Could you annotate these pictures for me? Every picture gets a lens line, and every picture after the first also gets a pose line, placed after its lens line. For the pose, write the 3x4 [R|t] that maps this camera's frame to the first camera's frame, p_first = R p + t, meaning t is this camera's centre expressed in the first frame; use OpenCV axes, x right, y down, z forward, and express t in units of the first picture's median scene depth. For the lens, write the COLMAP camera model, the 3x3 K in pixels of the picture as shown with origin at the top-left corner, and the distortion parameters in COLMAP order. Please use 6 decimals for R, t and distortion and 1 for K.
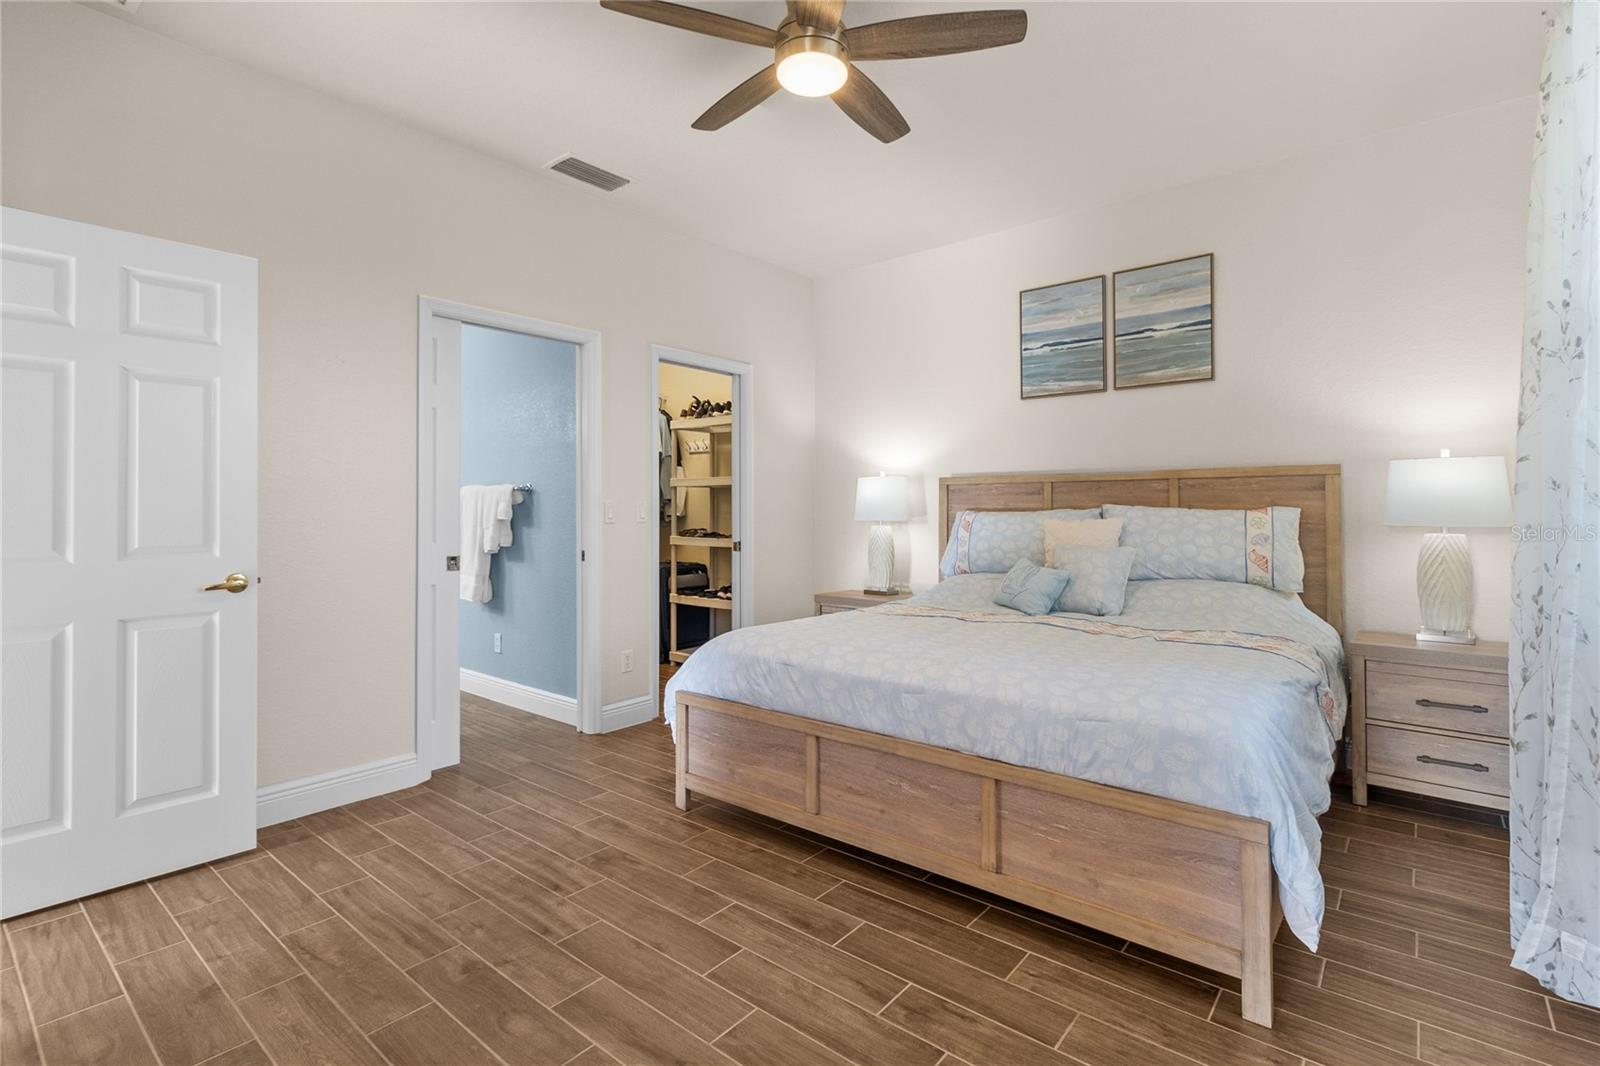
lens RADIAL K [[742.7, 0, 802.8], [0, 742.7, 521.2], [0, 0, 1]] dist [0.001036, 0.000411]
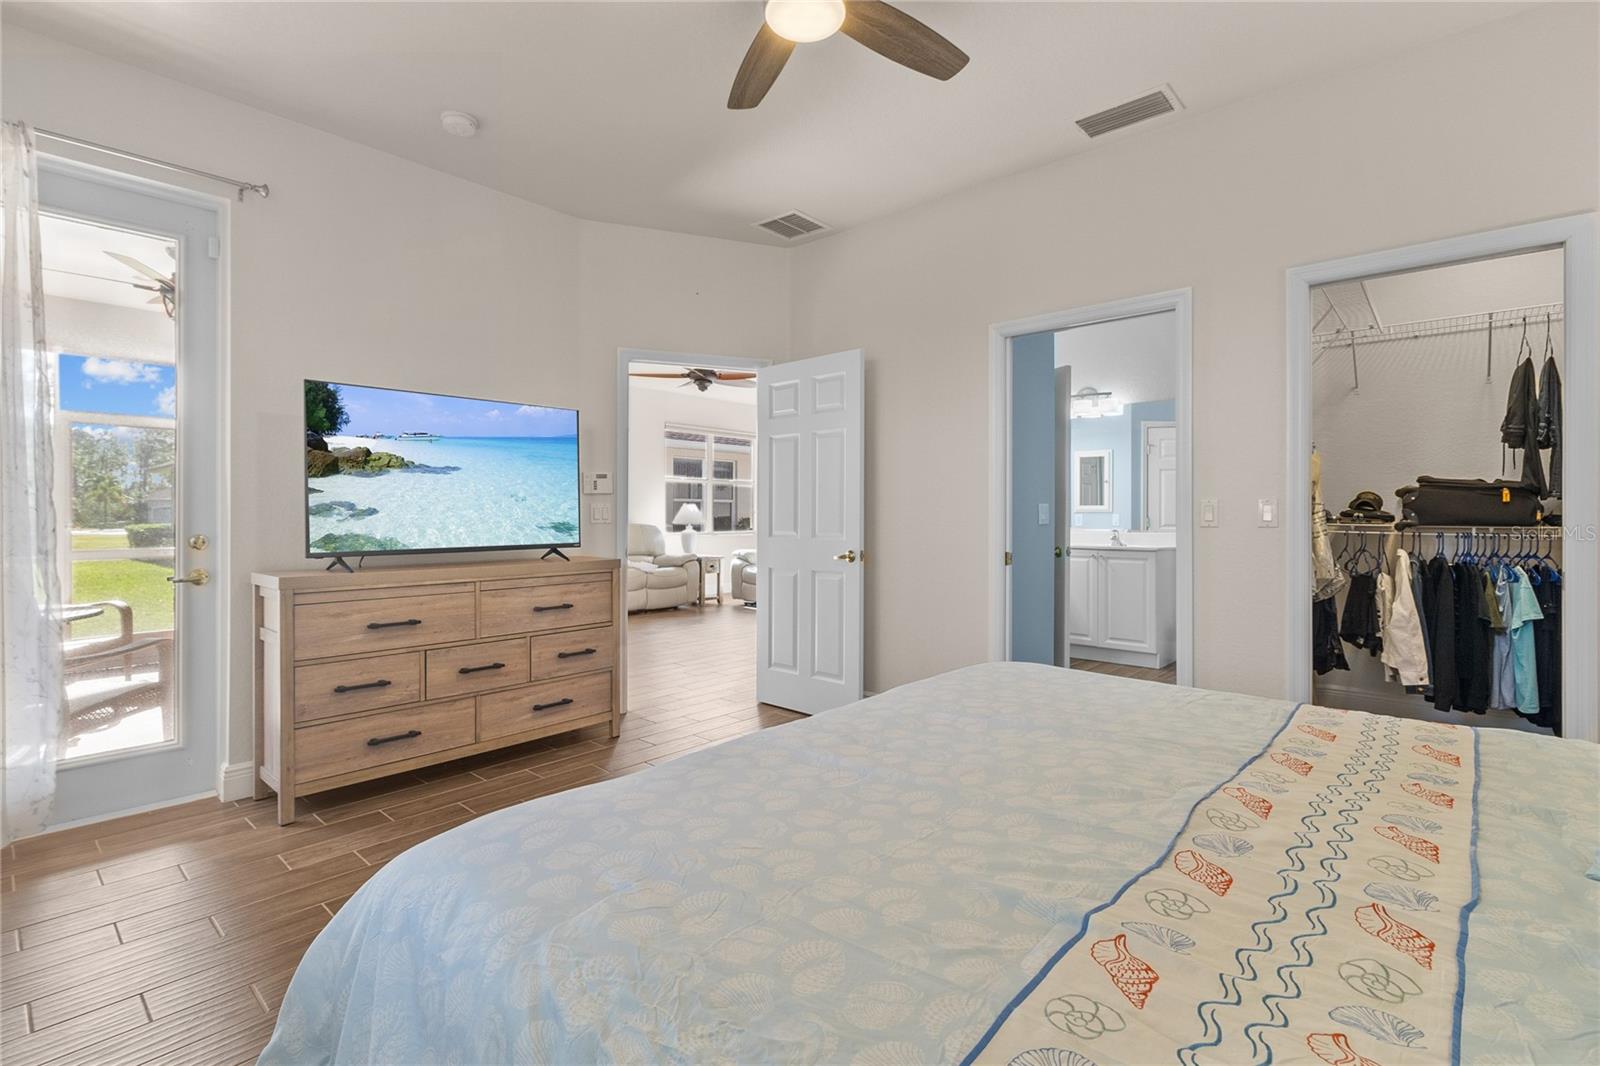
lens RADIAL K [[742.7, 0, 802.8], [0, 742.7, 521.2], [0, 0, 1]] dist [0.001036, 0.000411]
pose [[-0.035733, 0.004121, -0.999353, 0.859106], [-0.010910, 0.999930, 0.004514, 0.003474], [0.999302, 0.011064, -0.035686, 0.974432]]
